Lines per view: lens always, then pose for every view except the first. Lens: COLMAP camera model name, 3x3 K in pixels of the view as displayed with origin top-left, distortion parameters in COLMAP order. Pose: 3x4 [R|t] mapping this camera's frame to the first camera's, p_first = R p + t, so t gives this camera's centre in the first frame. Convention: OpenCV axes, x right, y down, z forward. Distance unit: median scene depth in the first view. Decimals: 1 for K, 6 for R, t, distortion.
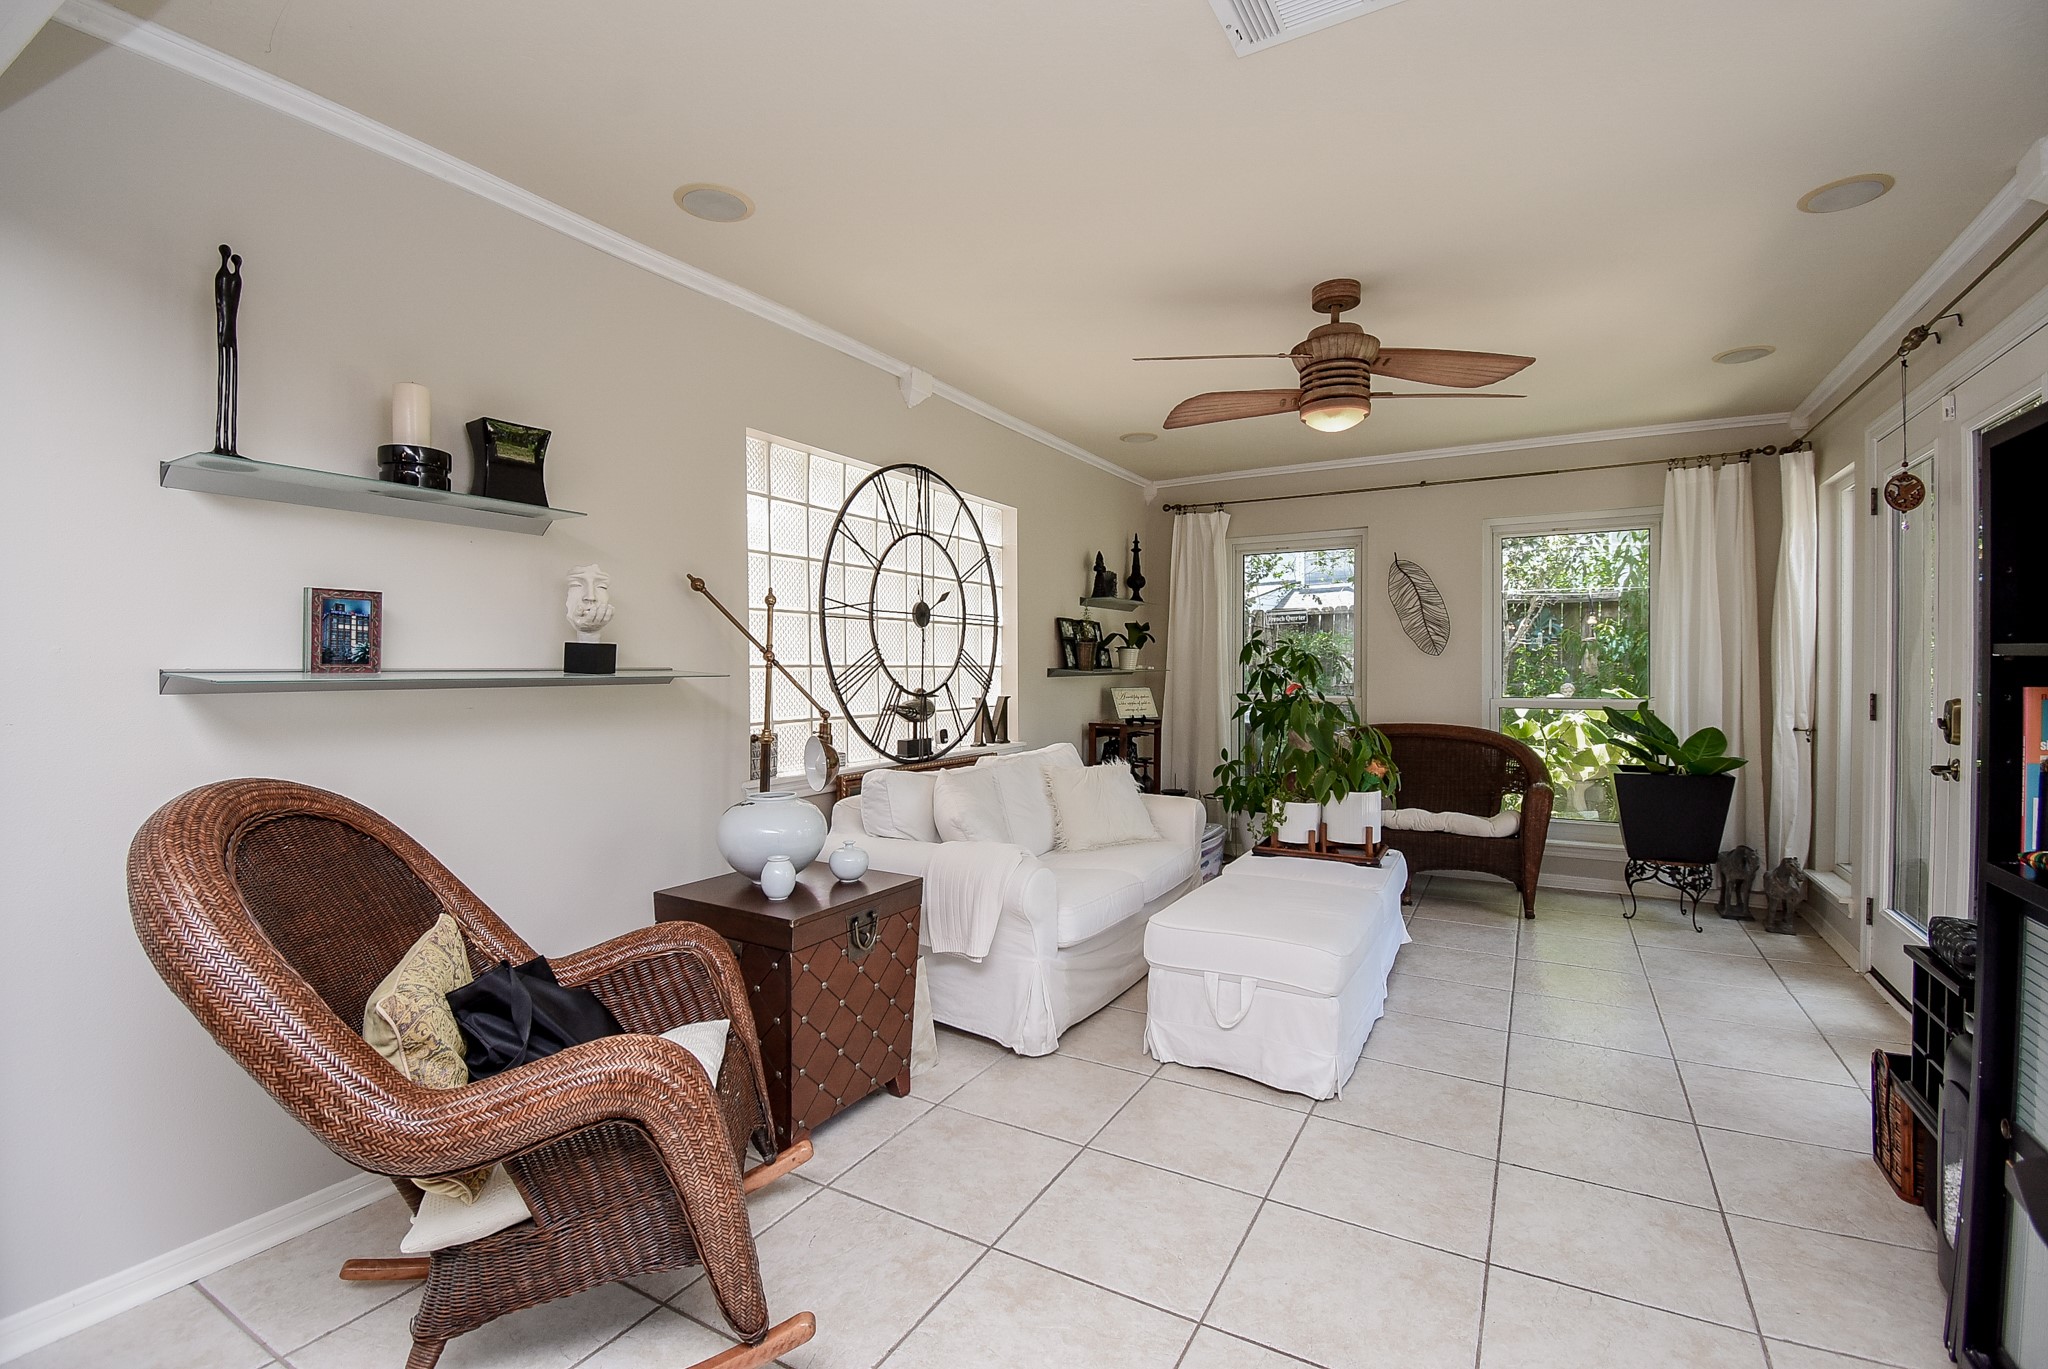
lens RADIAL K [[898.1, 0, 1005.9], [0, 898.1, 678.2], [0, 0, 1]] dist [-0.002074, -0.009287]
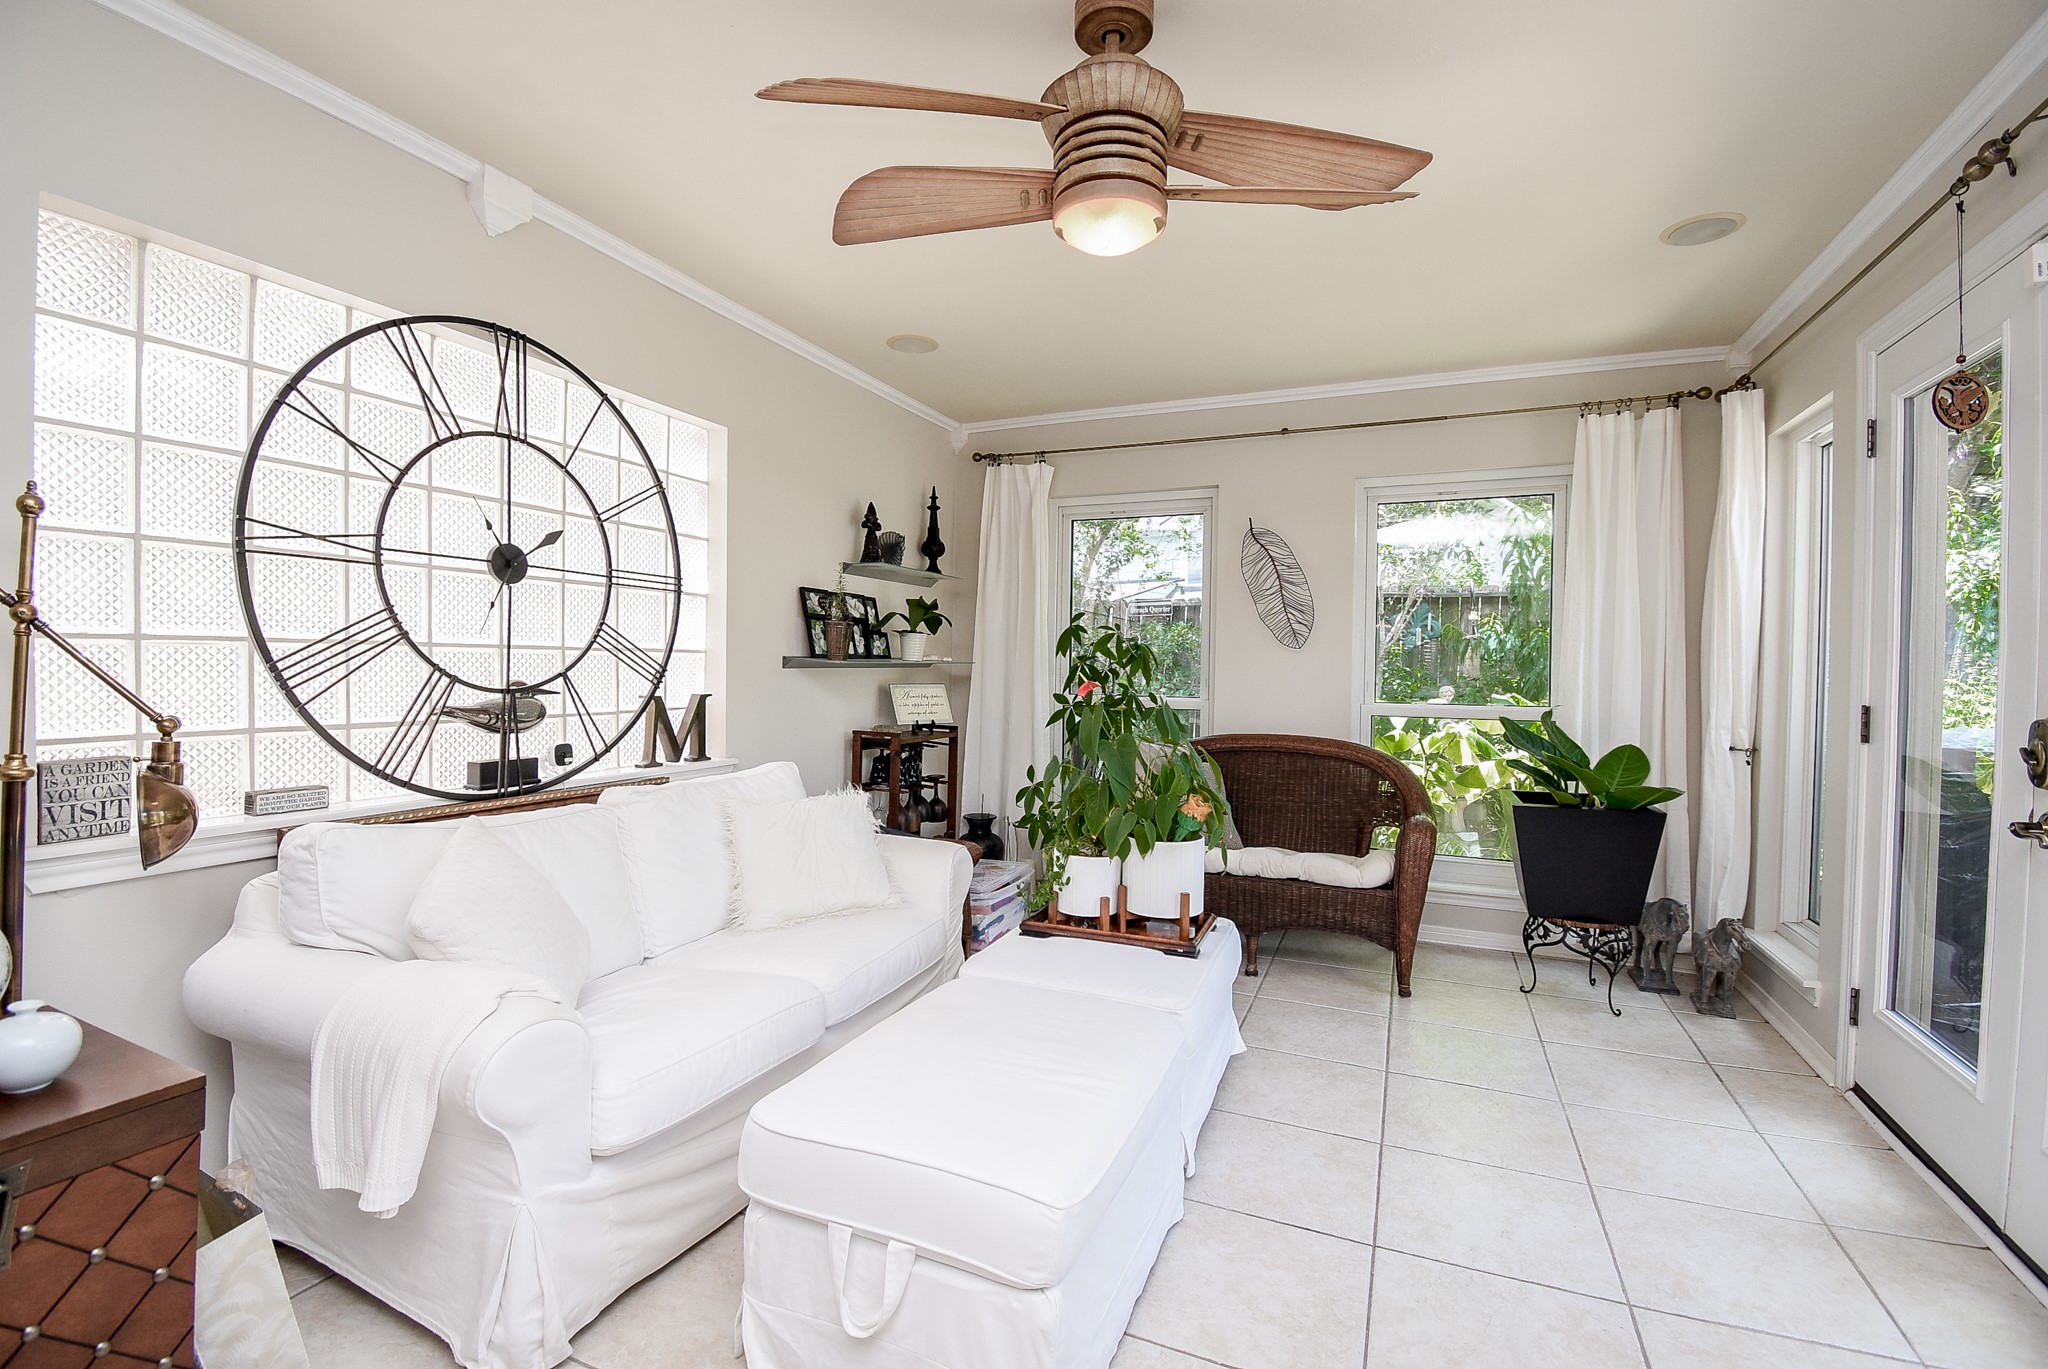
lens RADIAL K [[898.1, 0, 1006.2], [0, 898.1, 680.8], [0, 0, 1]] dist [-0.002074, -0.009287]
pose [[0.993524, 0.013602, 0.112808, 0.166953], [-0.014381, 0.999878, 0.006091, 0.002361], [-0.112711, -0.007674, 0.993598, 0.297624]]
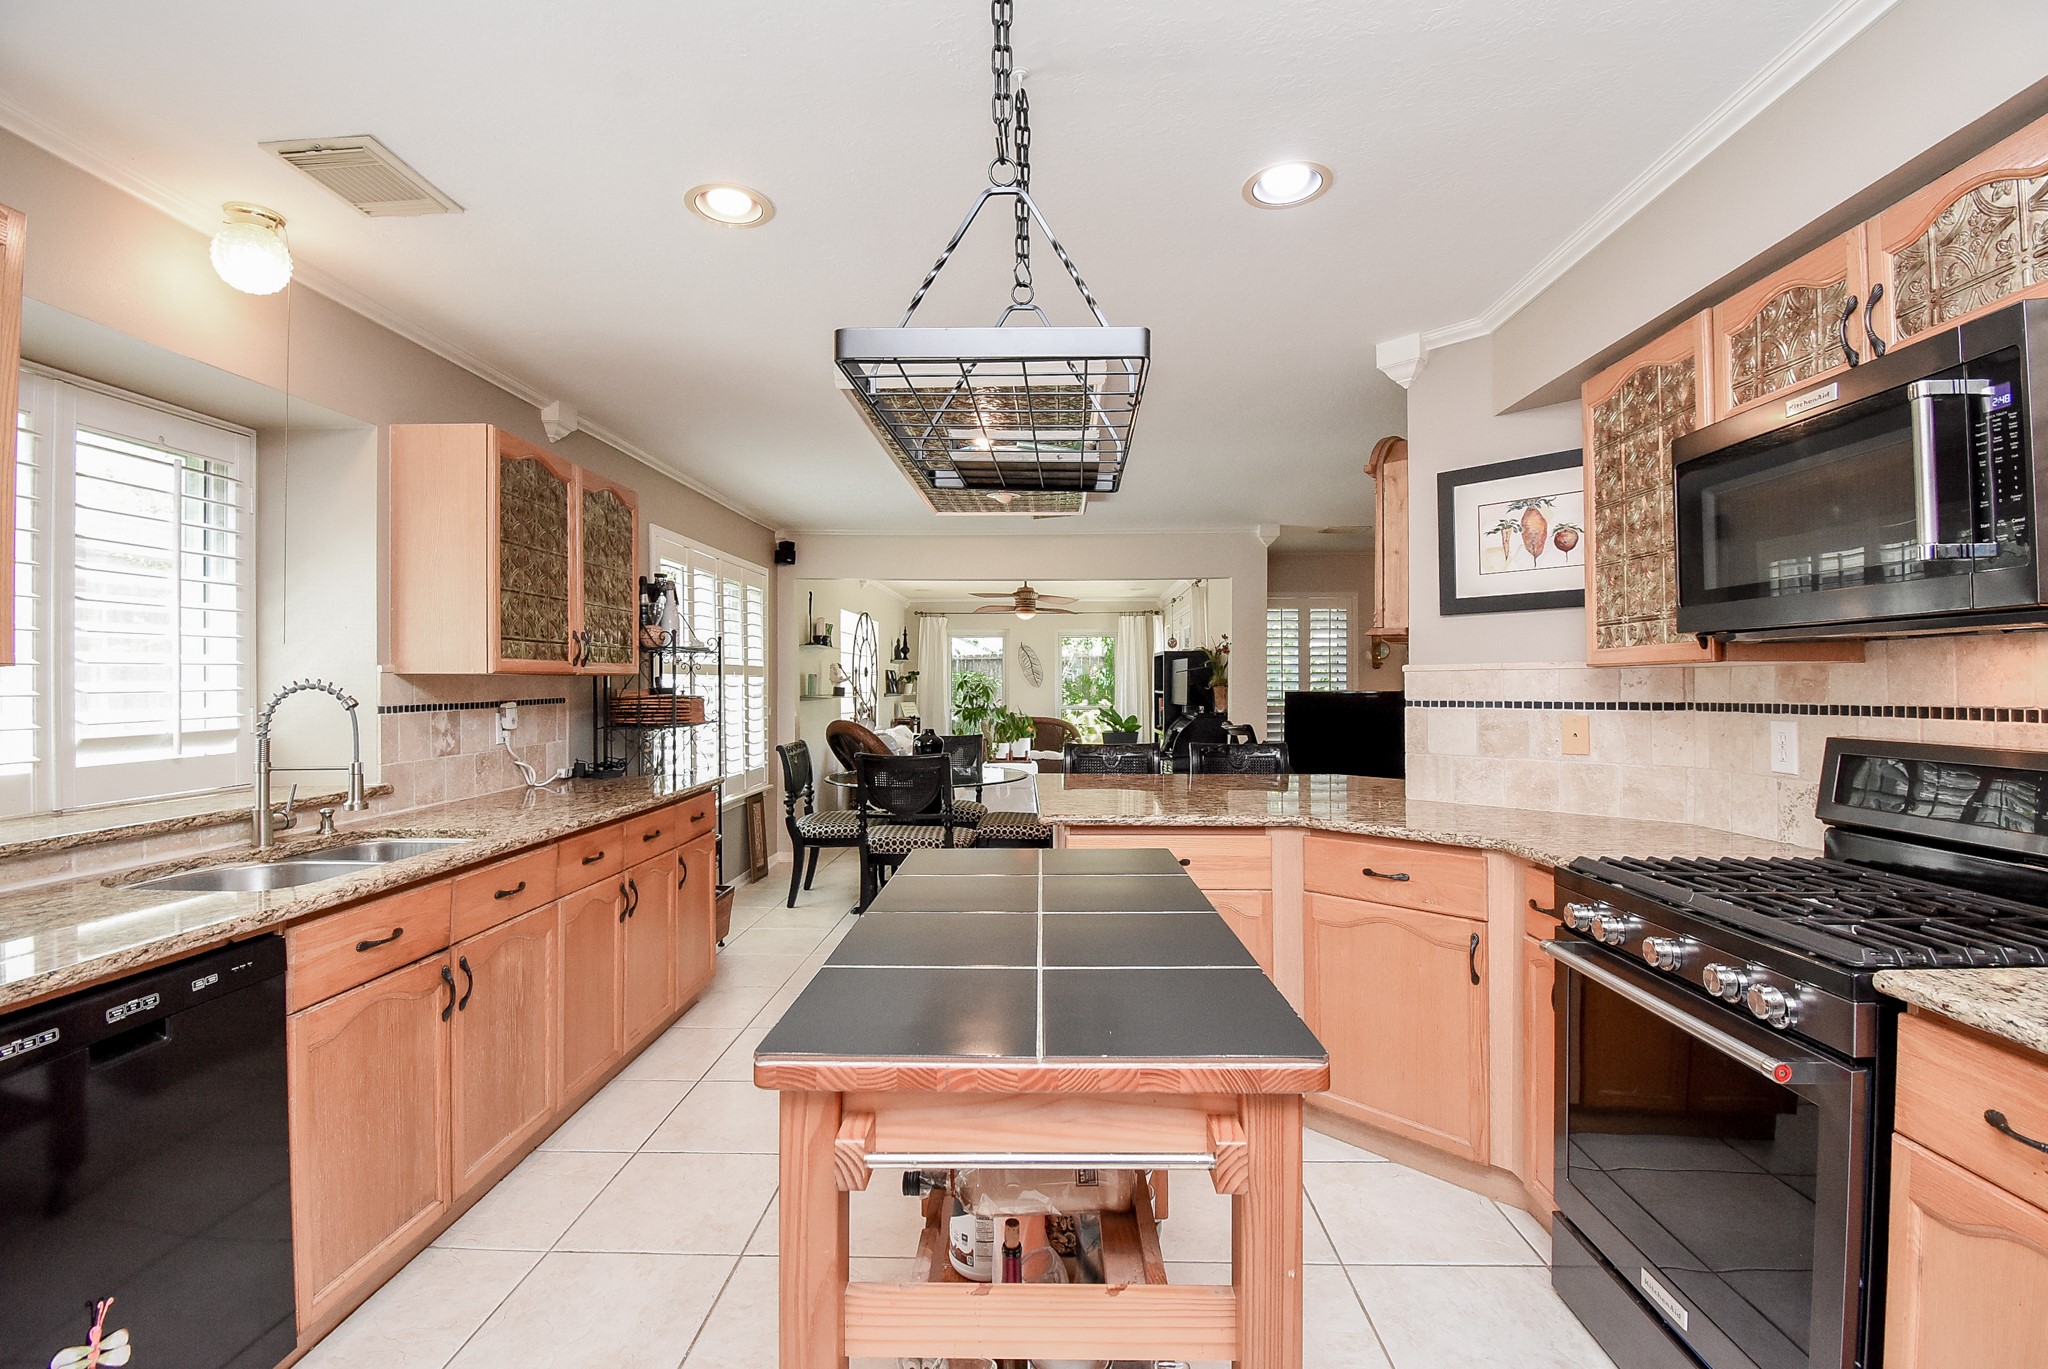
lens RADIAL K [[898.1, 0, 1013.1], [0, 898.1, 684.1], [0, 0, 1]] dist [-0.002074, -0.009287]
pose [[0.883706, 0.001168, 0.468041, -0.810859], [0.005610, 0.999899, -0.013089, -0.004103], [-0.468009, 0.014192, 0.883610, -1.247787]]
